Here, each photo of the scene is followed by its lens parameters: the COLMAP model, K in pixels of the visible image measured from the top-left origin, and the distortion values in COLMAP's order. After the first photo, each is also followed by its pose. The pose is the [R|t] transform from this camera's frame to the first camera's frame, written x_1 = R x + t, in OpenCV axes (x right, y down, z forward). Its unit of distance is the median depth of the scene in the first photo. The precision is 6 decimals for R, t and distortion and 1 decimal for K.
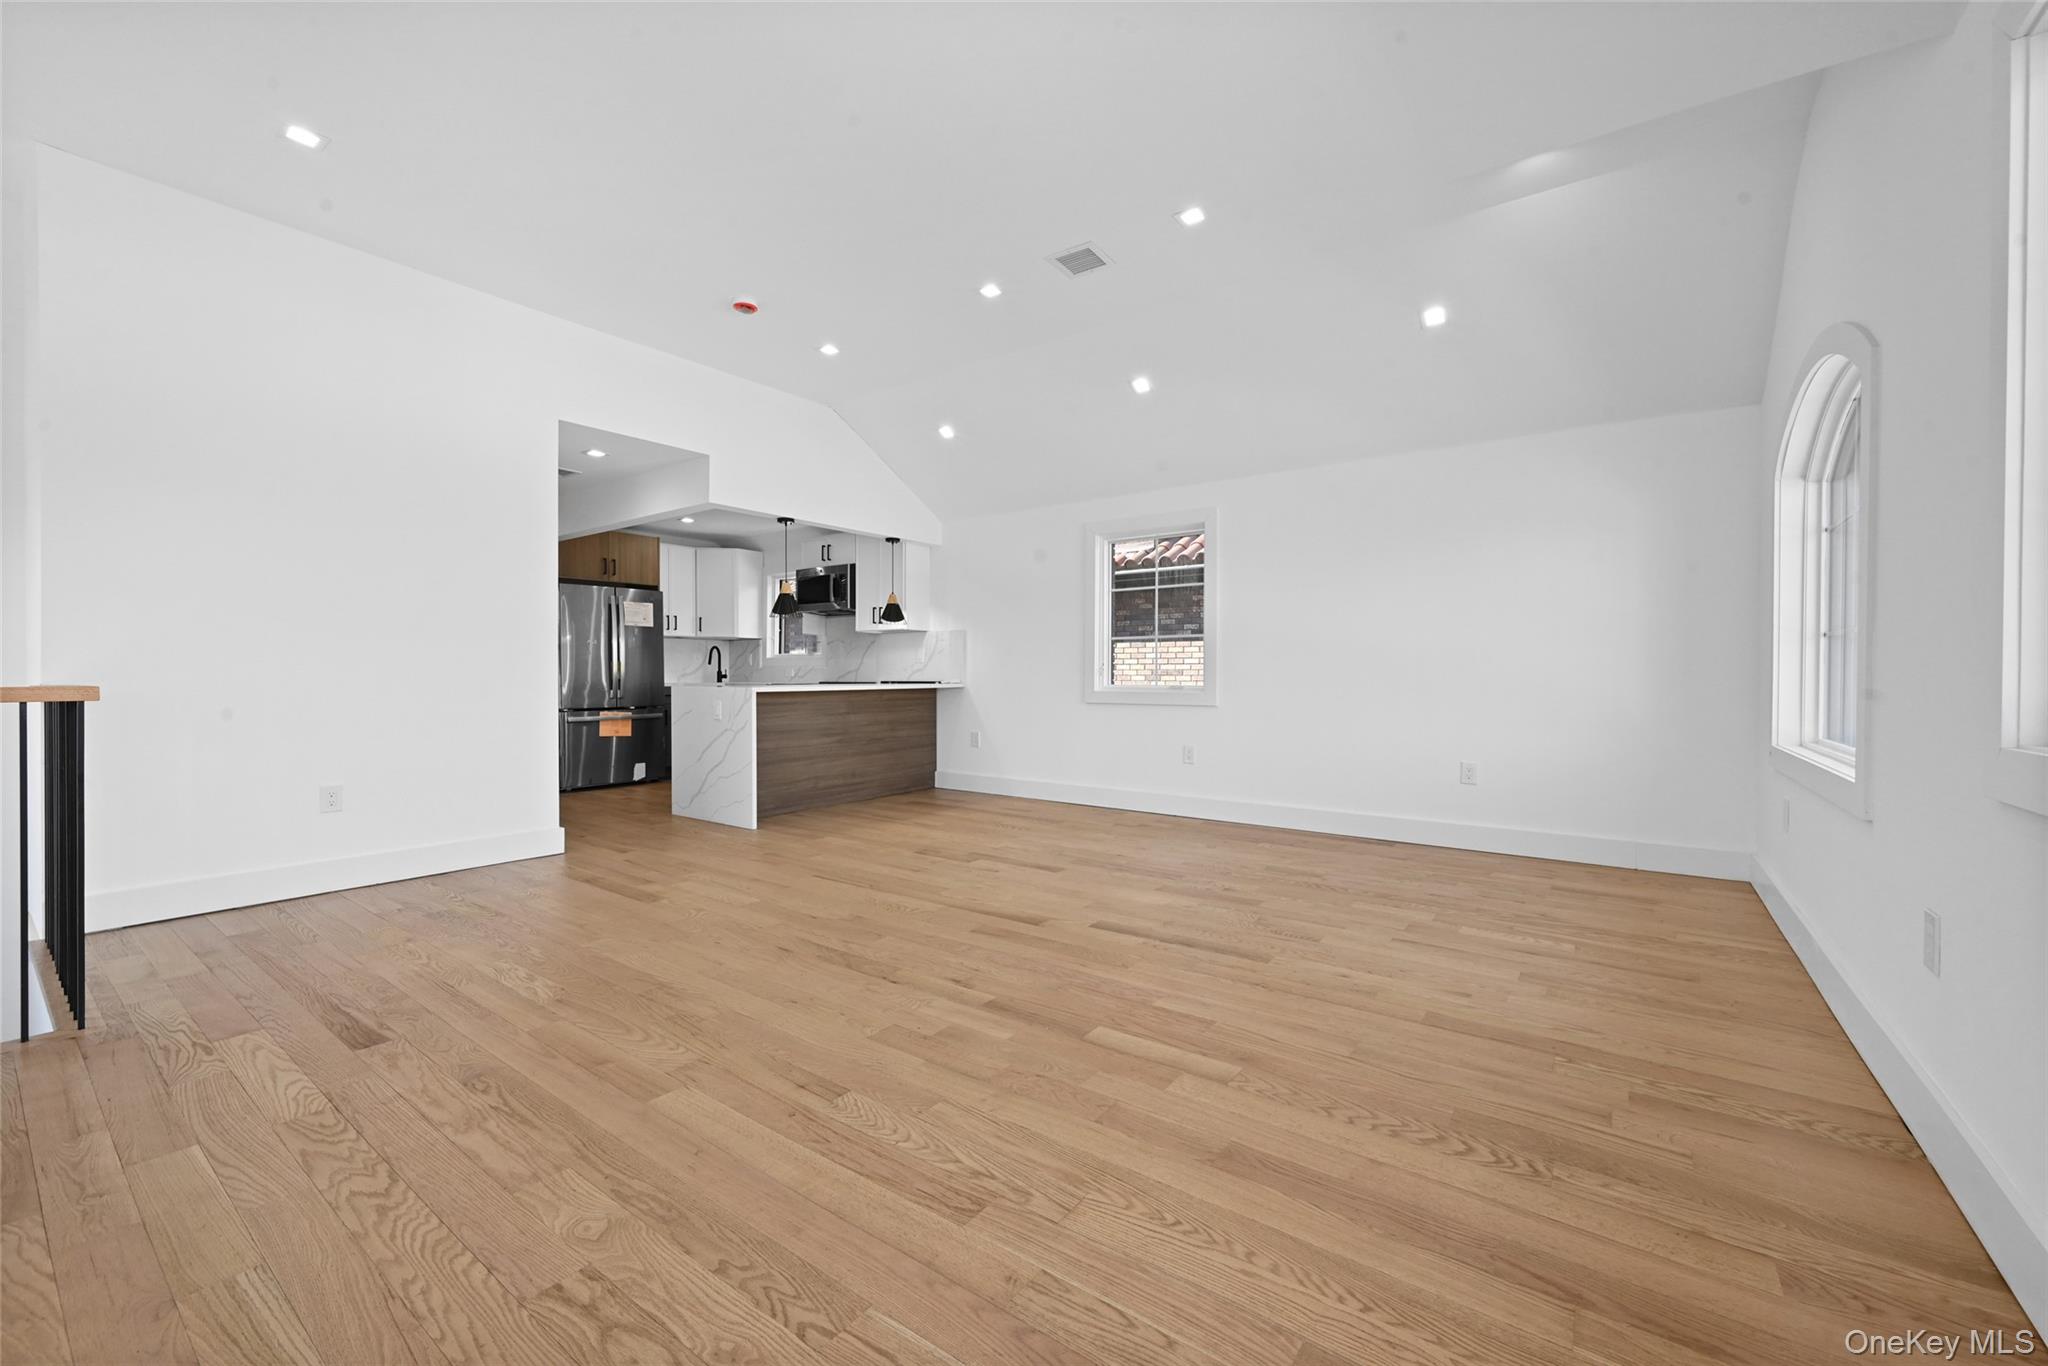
lens RADIAL K [[808.0, 0, 1025.6], [0, 808.0, 677.6], [0, 0, 1]] dist [-0.007403, 0.000461]
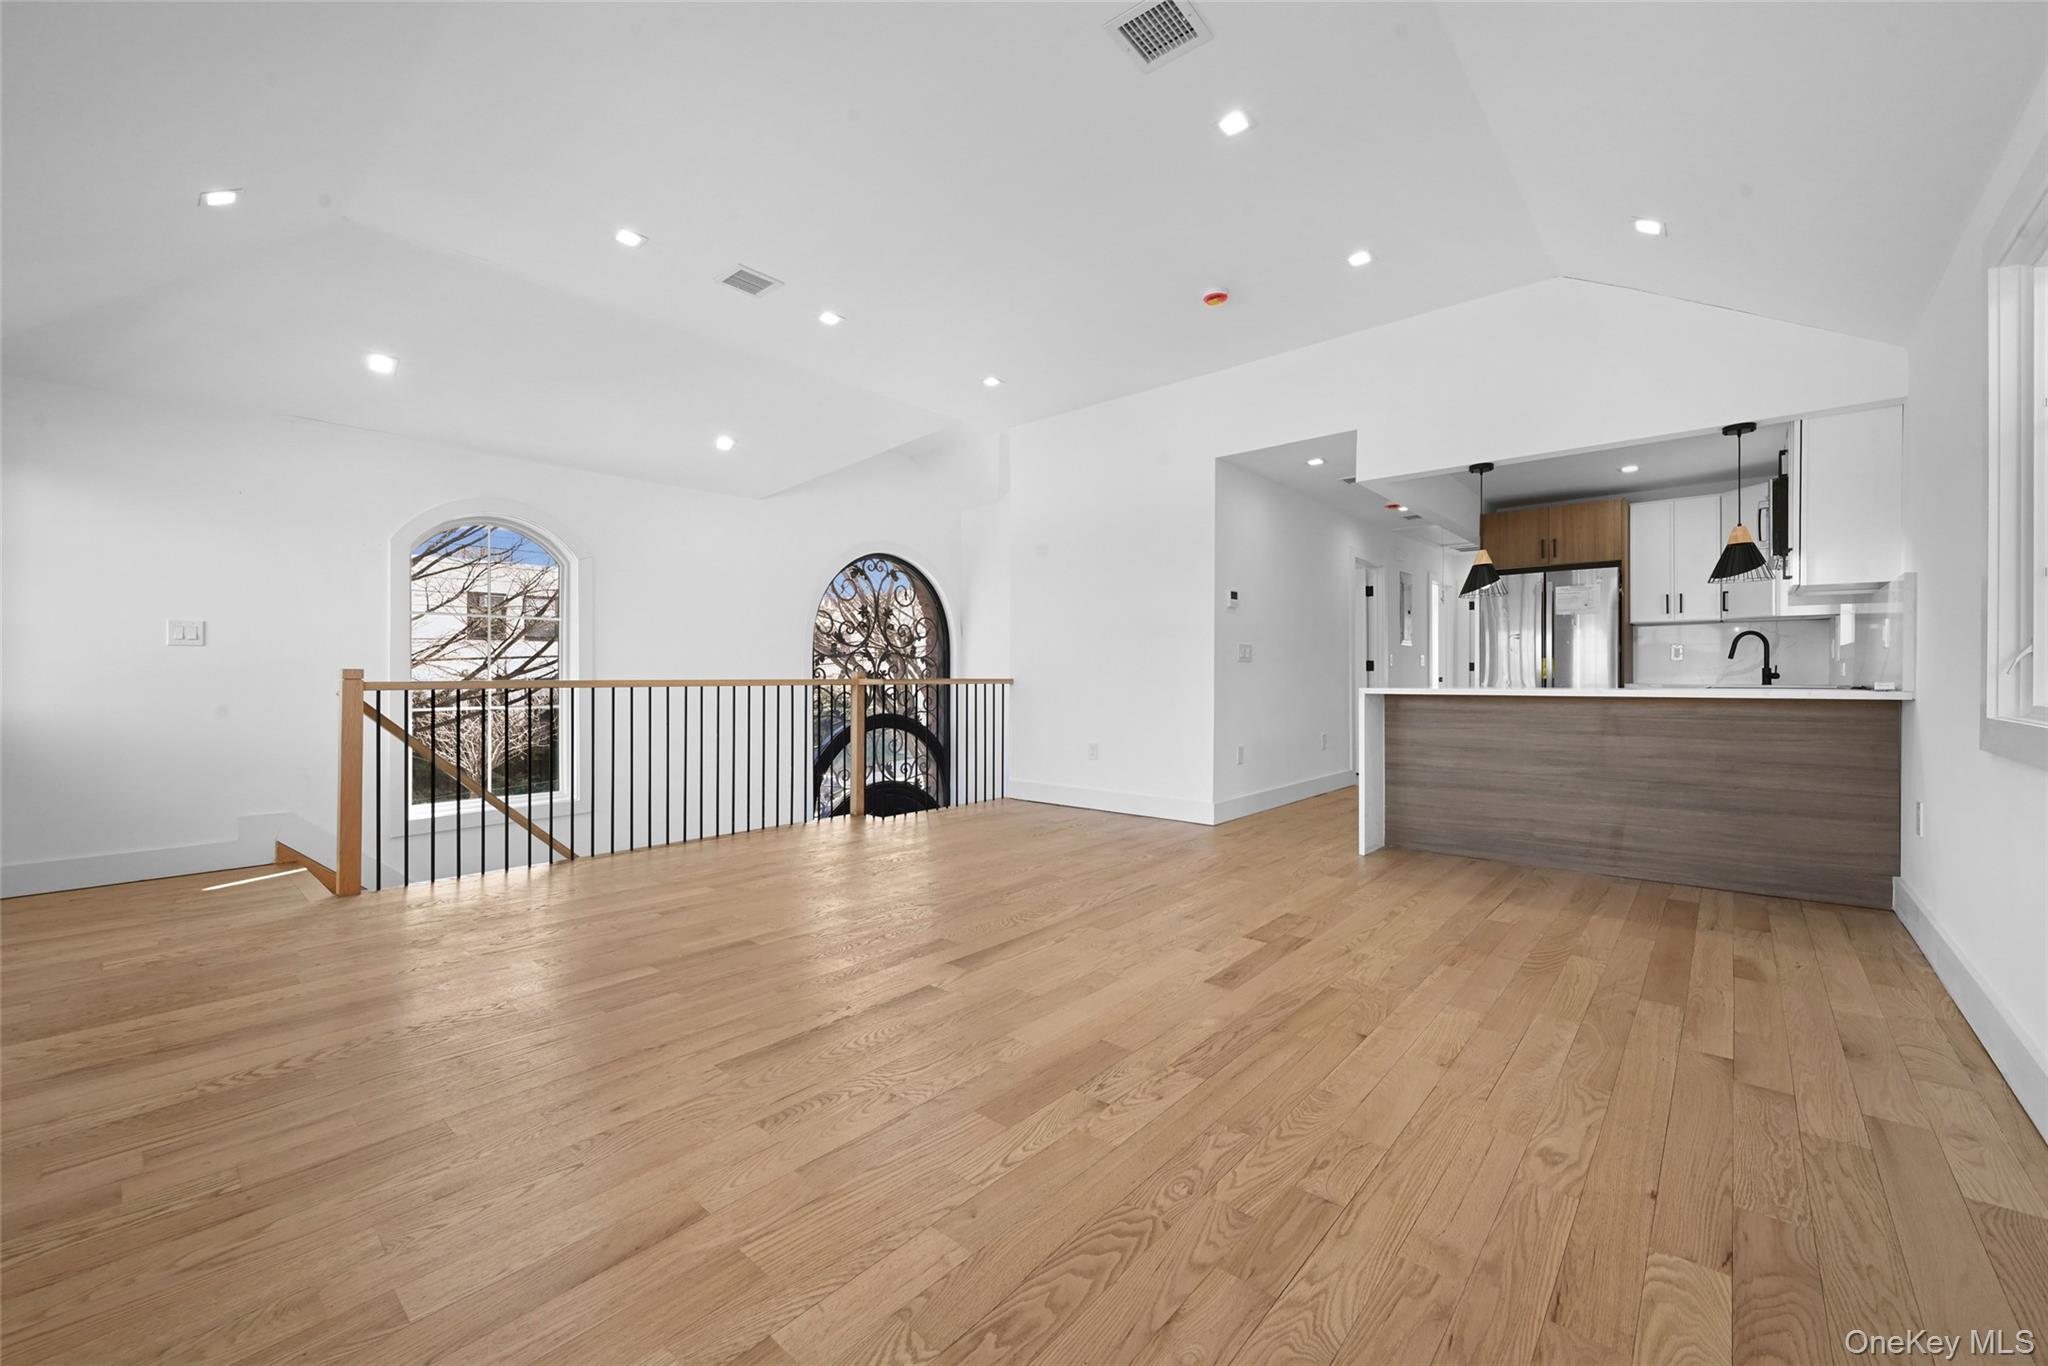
lens RADIAL K [[808.0, 0, 1029.7], [0, 808.0, 668.0], [0, 0, 1]] dist [-0.007403, 0.000461]
pose [[-0.079697, -0.009267, -0.996776, 0.446999], [-0.002674, 0.999955, -0.009083, -0.000488], [0.996816, 0.001941, -0.079718, 0.594579]]
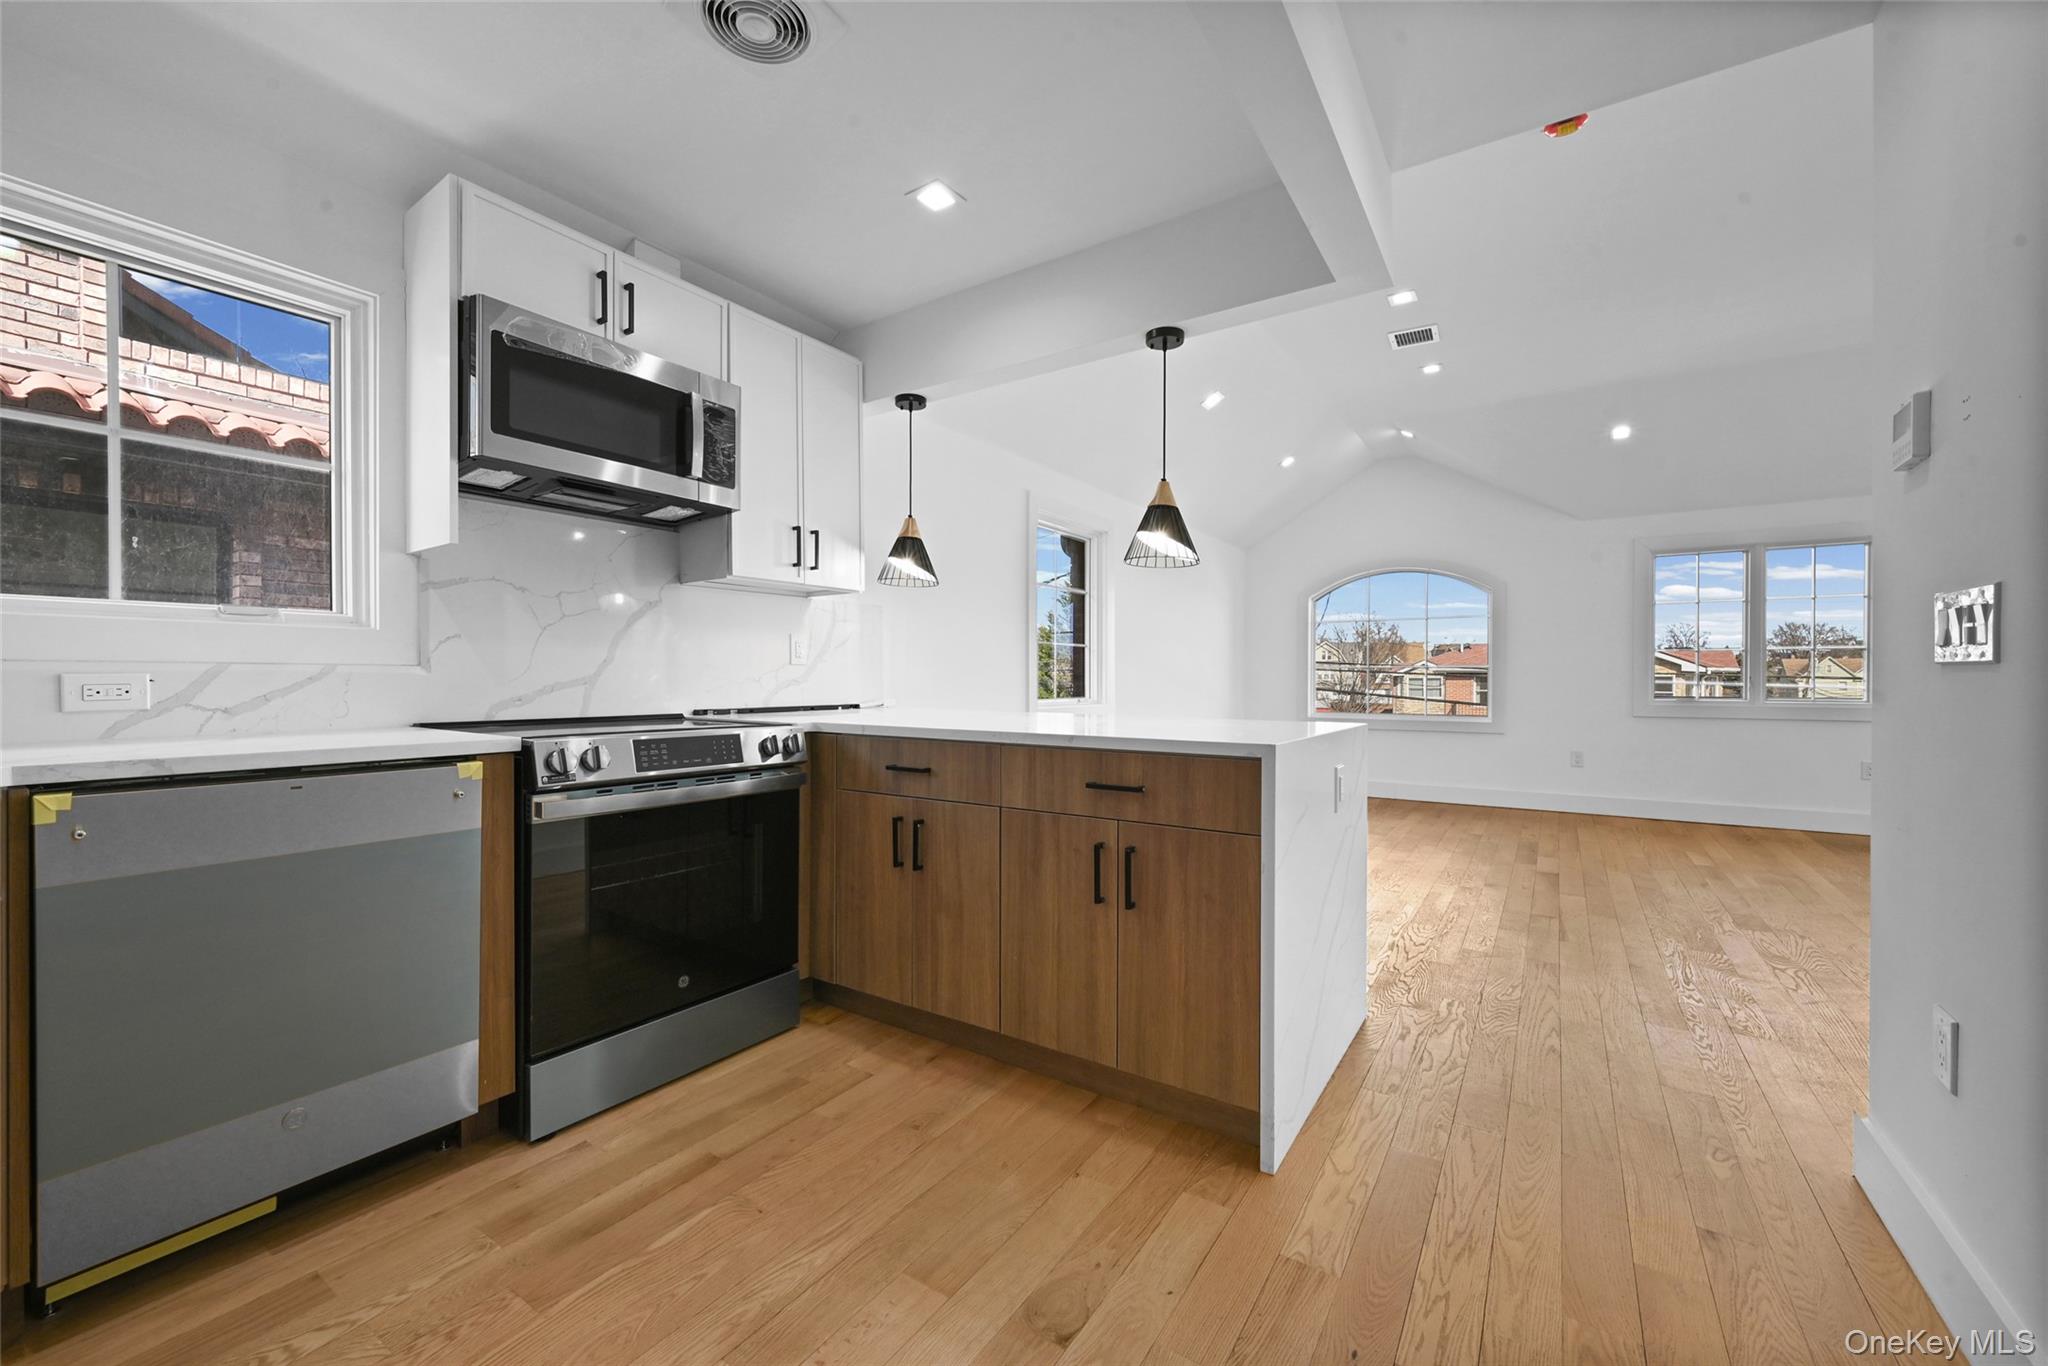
lens RADIAL K [[808.0, 0, 1020.9], [0, 808.0, 690.8], [0, 0, 1]] dist [-0.007403, 0.000461]
pose [[-0.049837, -0.011905, 0.998686, -0.668371], [-0.002139, 0.999928, 0.011813, -0.013066], [-0.998755, -0.001547, -0.049859, 1.018659]]
